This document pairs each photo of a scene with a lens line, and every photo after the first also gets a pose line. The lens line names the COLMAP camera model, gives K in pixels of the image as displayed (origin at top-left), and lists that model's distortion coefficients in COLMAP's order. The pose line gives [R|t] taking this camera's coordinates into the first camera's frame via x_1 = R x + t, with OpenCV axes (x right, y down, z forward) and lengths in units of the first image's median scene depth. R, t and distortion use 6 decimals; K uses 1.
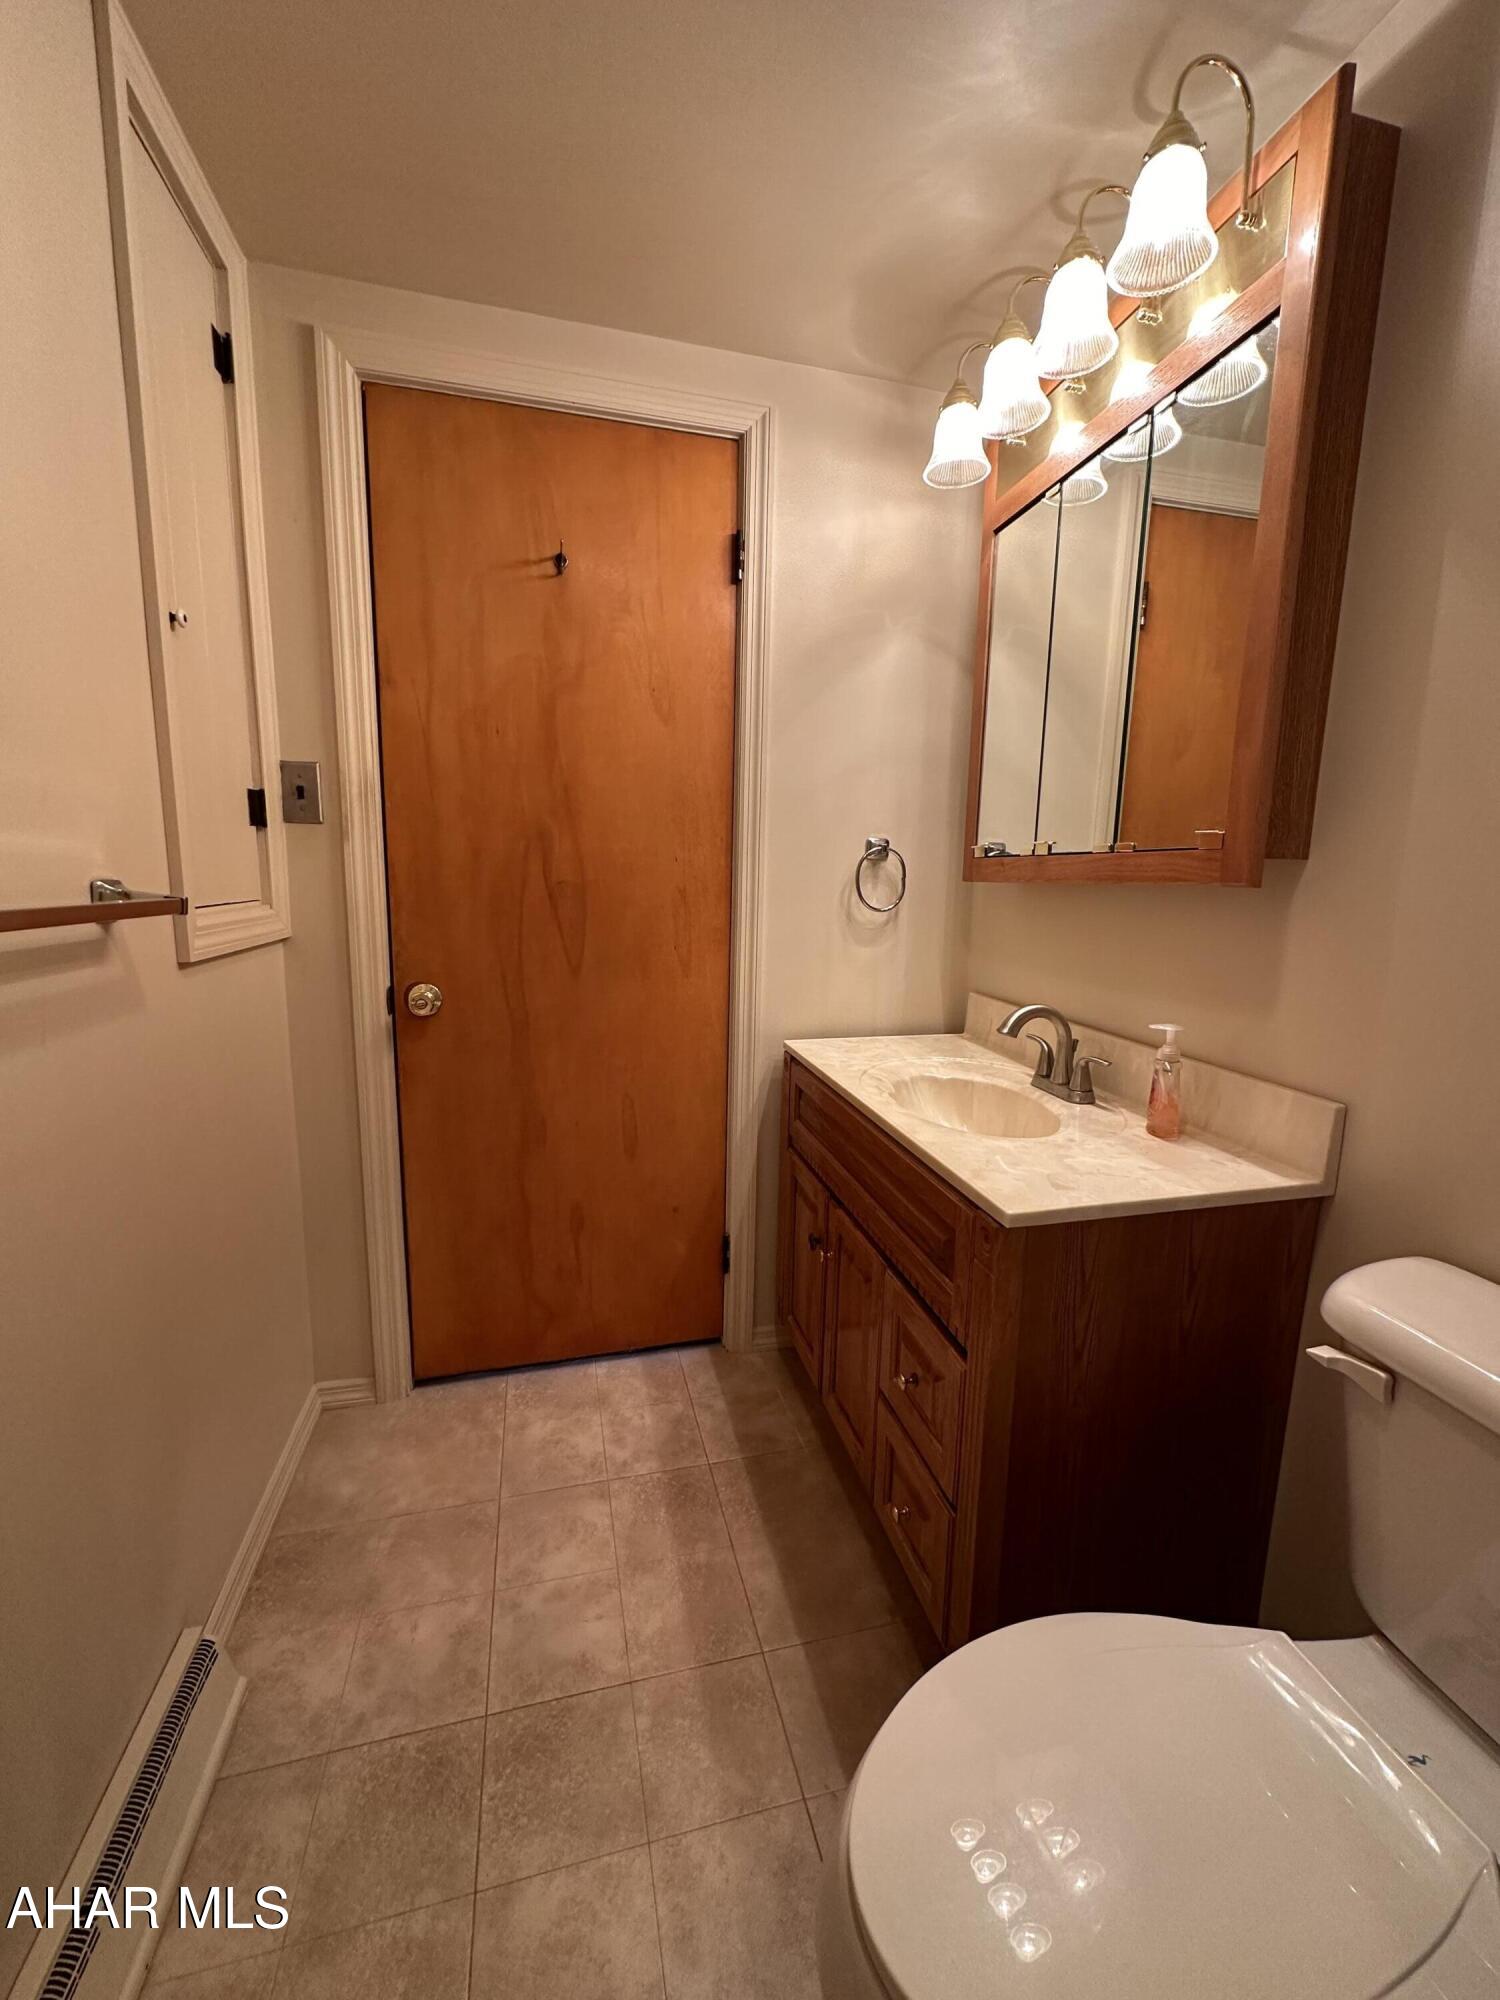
lens RADIAL K [[800.7, 0, 752.9], [0, 800.7, 999.0], [0, 0, 1]] dist [-0.001421, -0.000284]
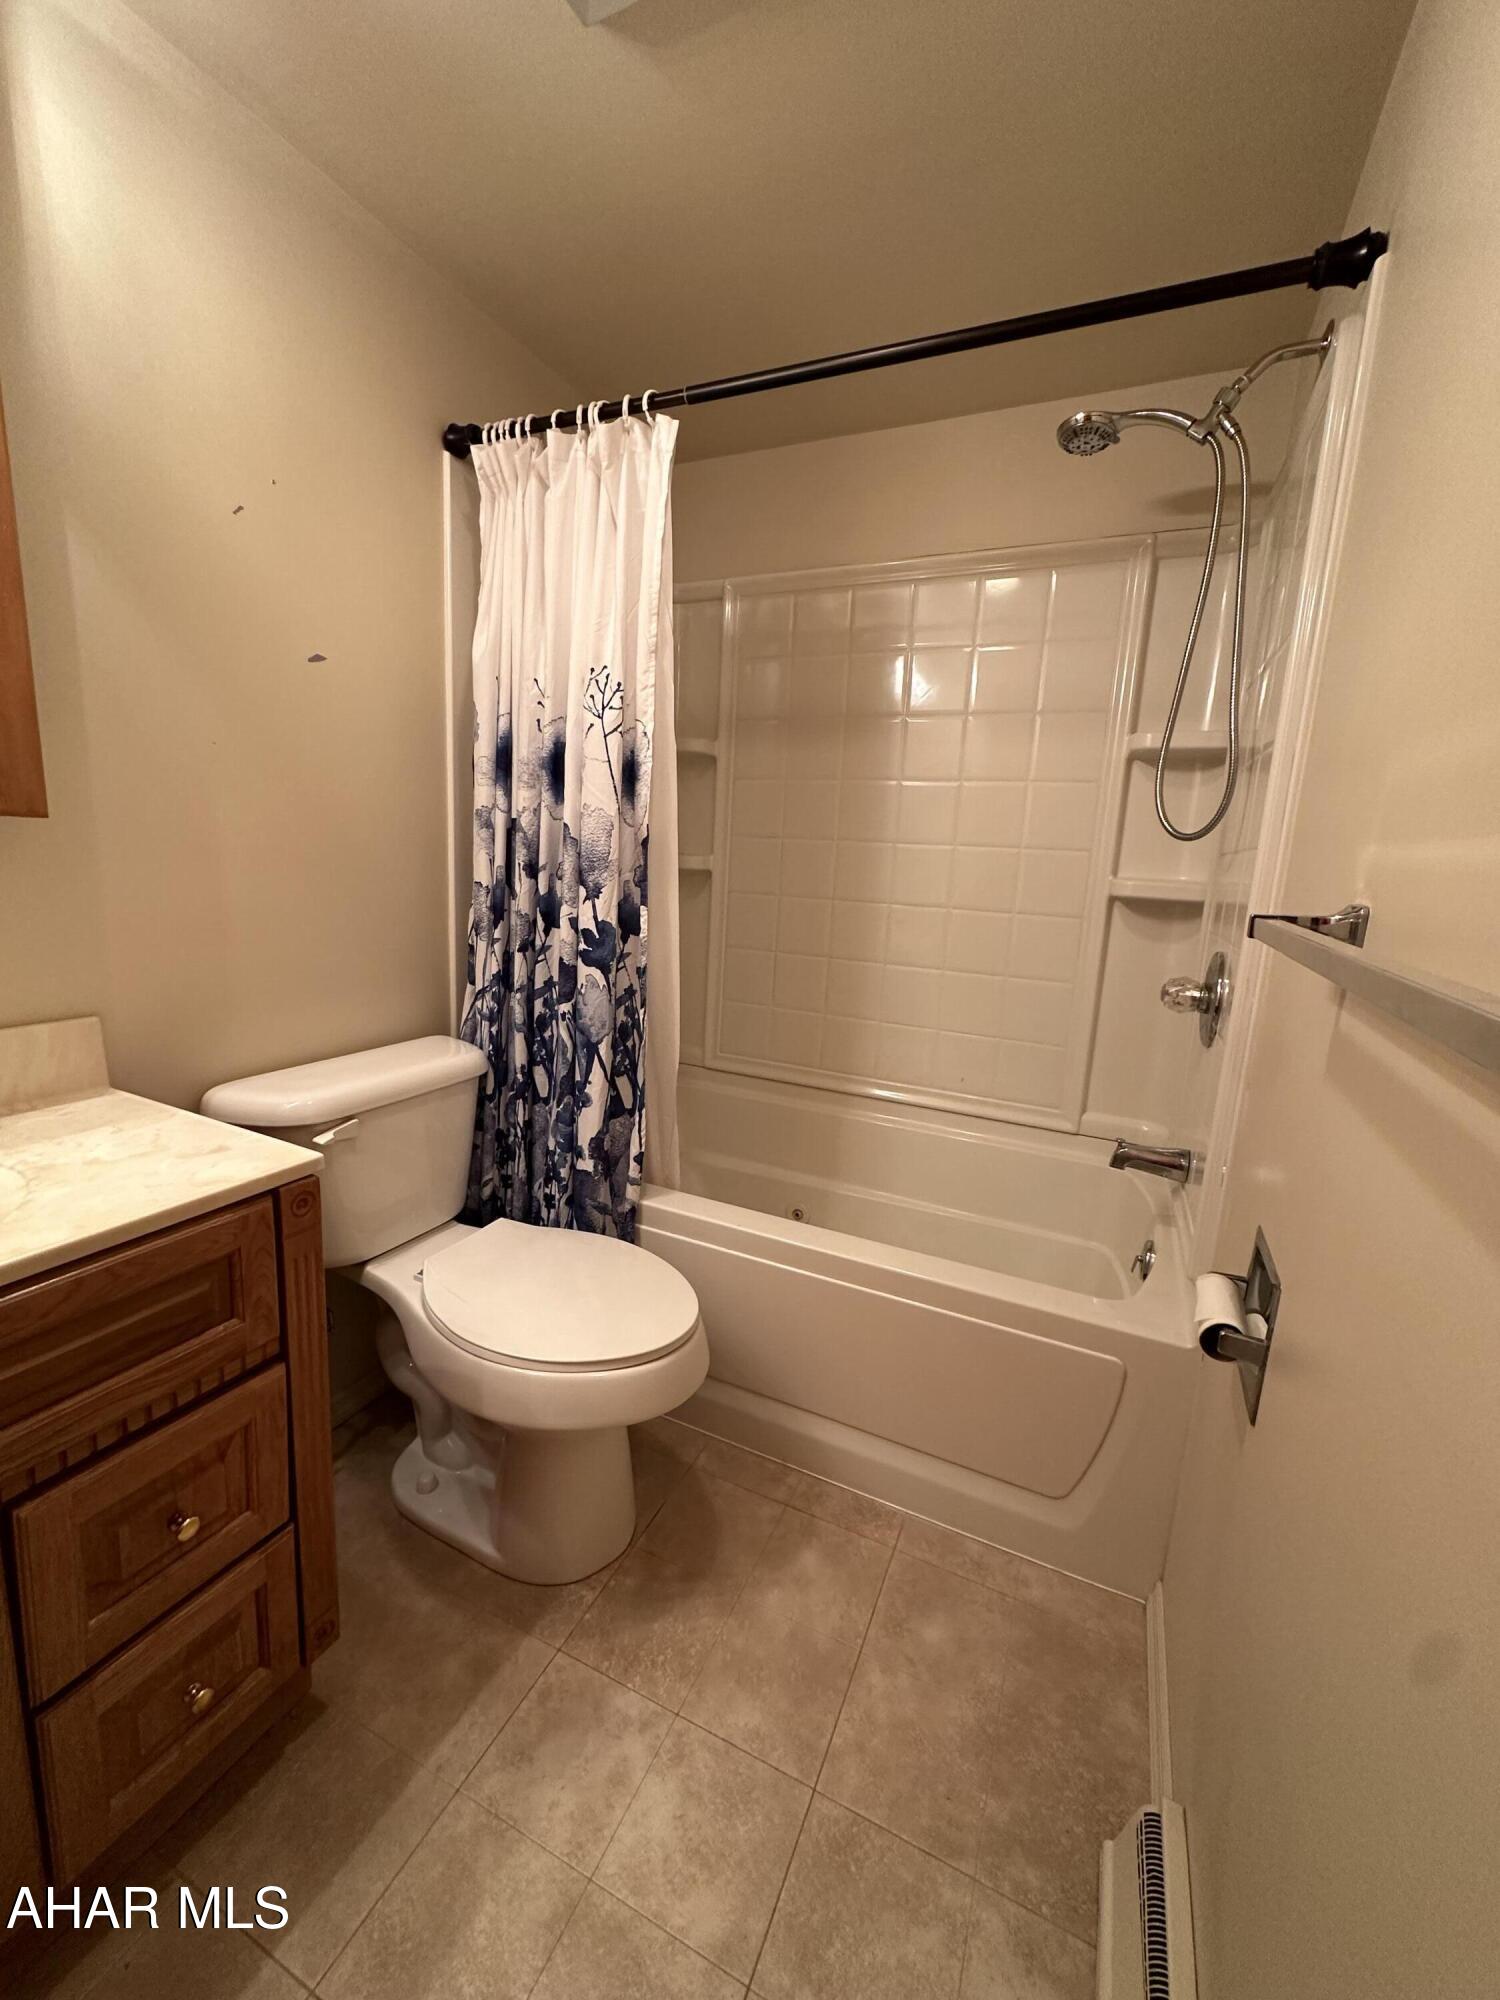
lens RADIAL K [[800.7, 0, 751.4], [0, 800.7, 993.6], [0, 0, 1]] dist [-0.001421, -0.000284]
pose [[-0.774032, -0.166831, 0.610772, -0.652048], [0.033987, 0.952322, 0.303197, -0.206824], [-0.632234, 0.255443, -0.731457, 1.253079]]
